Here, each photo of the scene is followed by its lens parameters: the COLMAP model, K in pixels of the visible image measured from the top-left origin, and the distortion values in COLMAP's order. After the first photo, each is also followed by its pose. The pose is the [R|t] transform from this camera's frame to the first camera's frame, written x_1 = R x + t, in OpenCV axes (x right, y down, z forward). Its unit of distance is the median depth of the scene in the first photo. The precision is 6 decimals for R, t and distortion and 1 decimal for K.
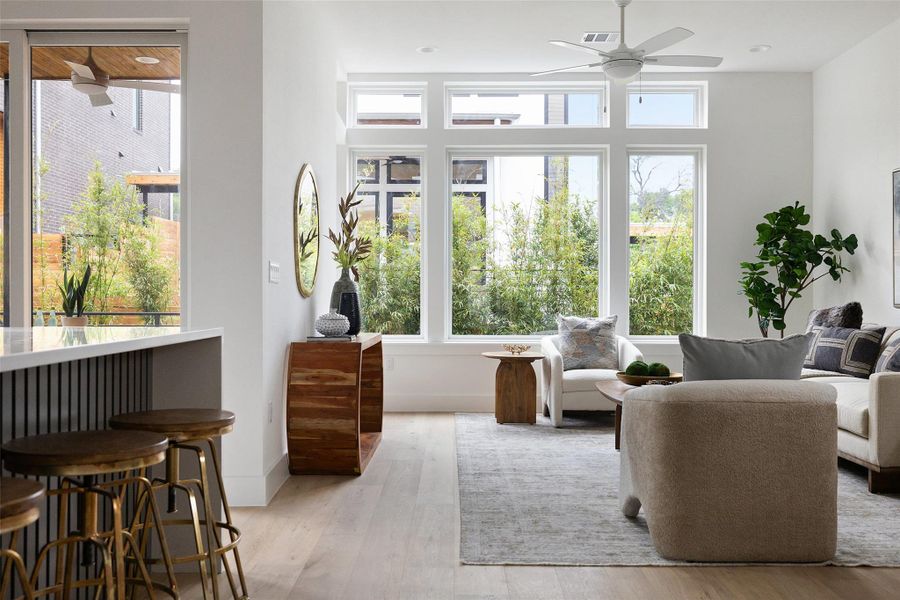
lens RADIAL K [[829.5, 0, 445.2], [0, 829.5, 299.4], [0, 0, 1]] dist [0.002460, 0.004225]
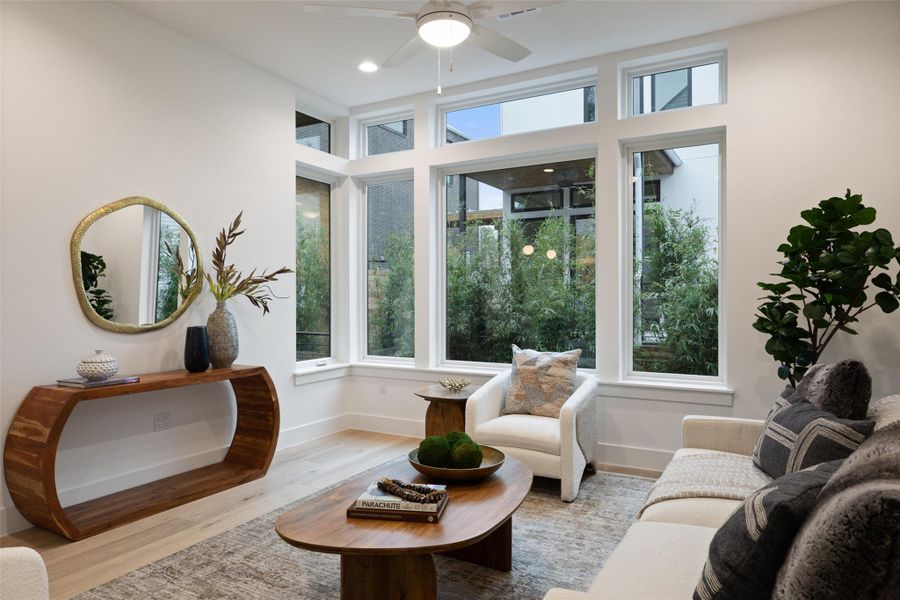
lens RADIAL K [[581.5, 0, 444.1], [0, 581.5, 295.4], [0, 0, 1]] dist [-0.002377, 0.000601]
pose [[0.871748, -0.004091, -0.489937, 0.387634], [0.002595, 0.999990, -0.003732, -0.034248], [0.489947, 0.001981, 0.871750, 0.459640]]
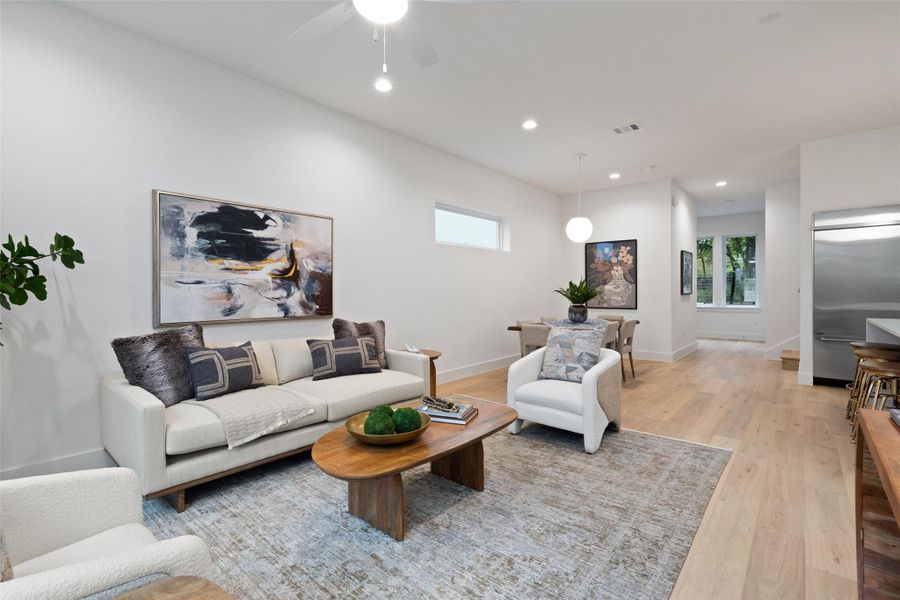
lens RADIAL K [[413.4, 0, 445.8], [0, 413.4, 294.4], [0, 0, 1]] dist [-0.004924, -0.000054]
pose [[-0.762605, -0.001956, 0.646862, -0.044143], [0.005009, 0.999948, 0.008929, -0.029081], [-0.646845, 0.010050, -0.762555, 1.027549]]
